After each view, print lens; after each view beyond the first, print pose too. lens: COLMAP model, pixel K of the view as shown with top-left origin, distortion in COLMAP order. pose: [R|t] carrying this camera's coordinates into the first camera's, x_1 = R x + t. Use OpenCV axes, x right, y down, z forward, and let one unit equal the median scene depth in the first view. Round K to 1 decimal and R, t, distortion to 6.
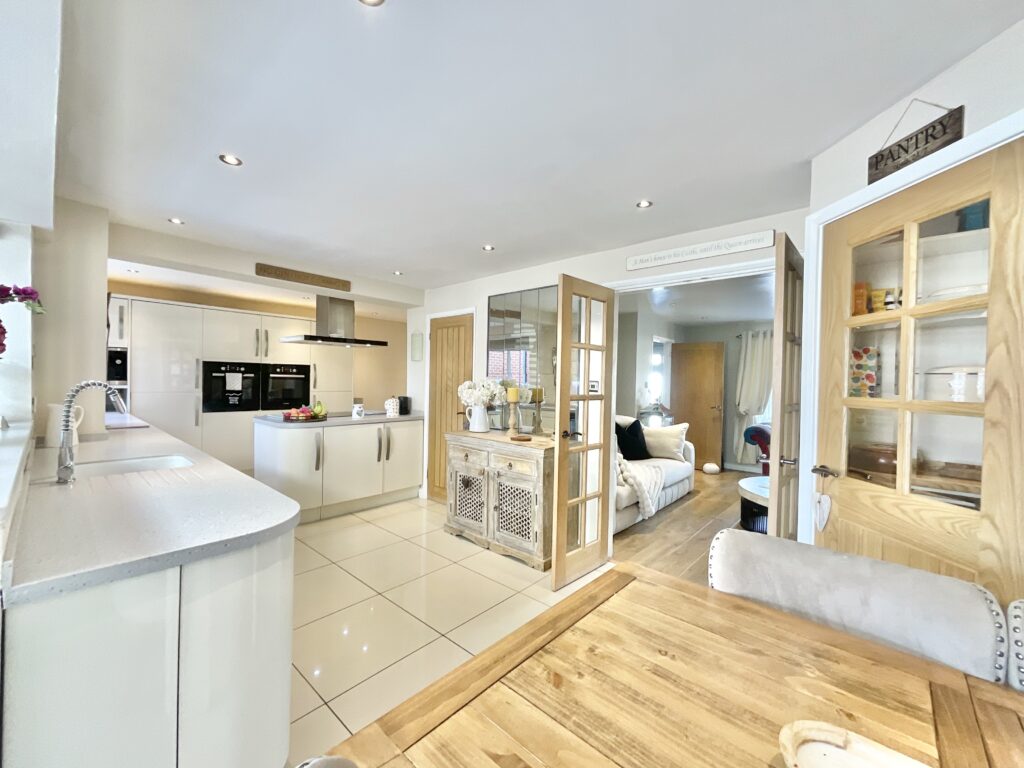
lens RADIAL K [[412.6, 0, 507.6], [0, 412.6, 383.9], [0, 0, 1]] dist [-0.004322, 0.000517]
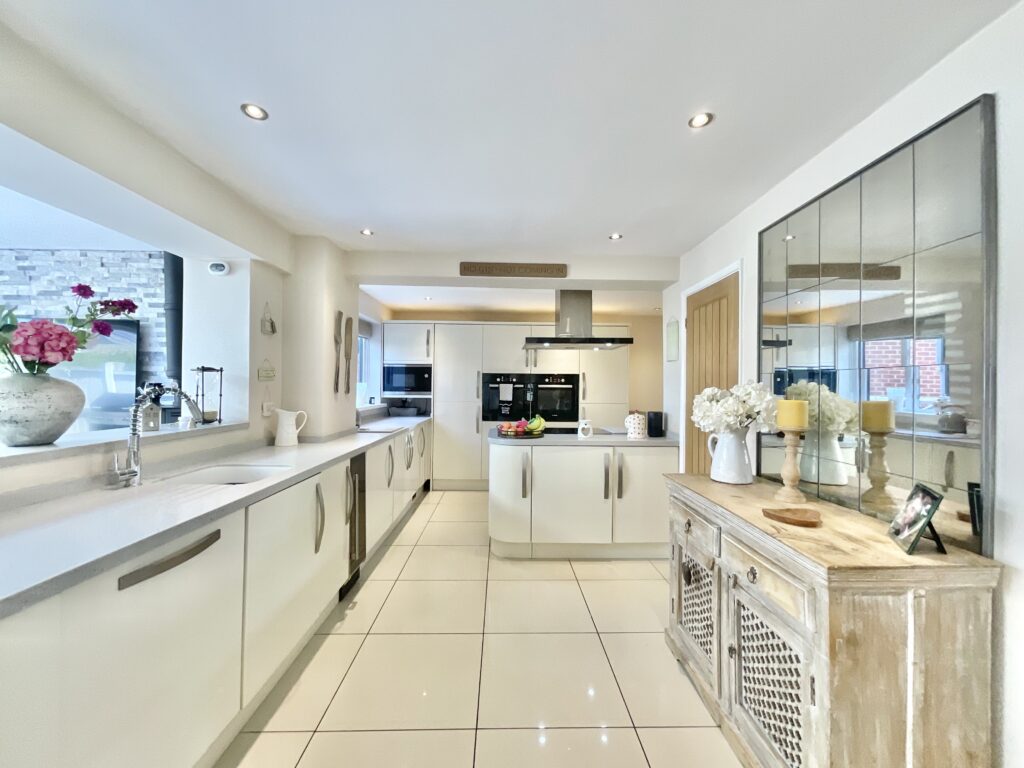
lens RADIAL K [[412.6, 0, 512.2], [0, 412.6, 385.9], [0, 0, 1]] dist [-0.004322, 0.000517]
pose [[0.684492, -0.015474, -0.728856, 0.105433], [-0.004696, 0.999660, -0.025633, 0.005381], [0.729005, 0.020968, 0.684187, 0.341276]]
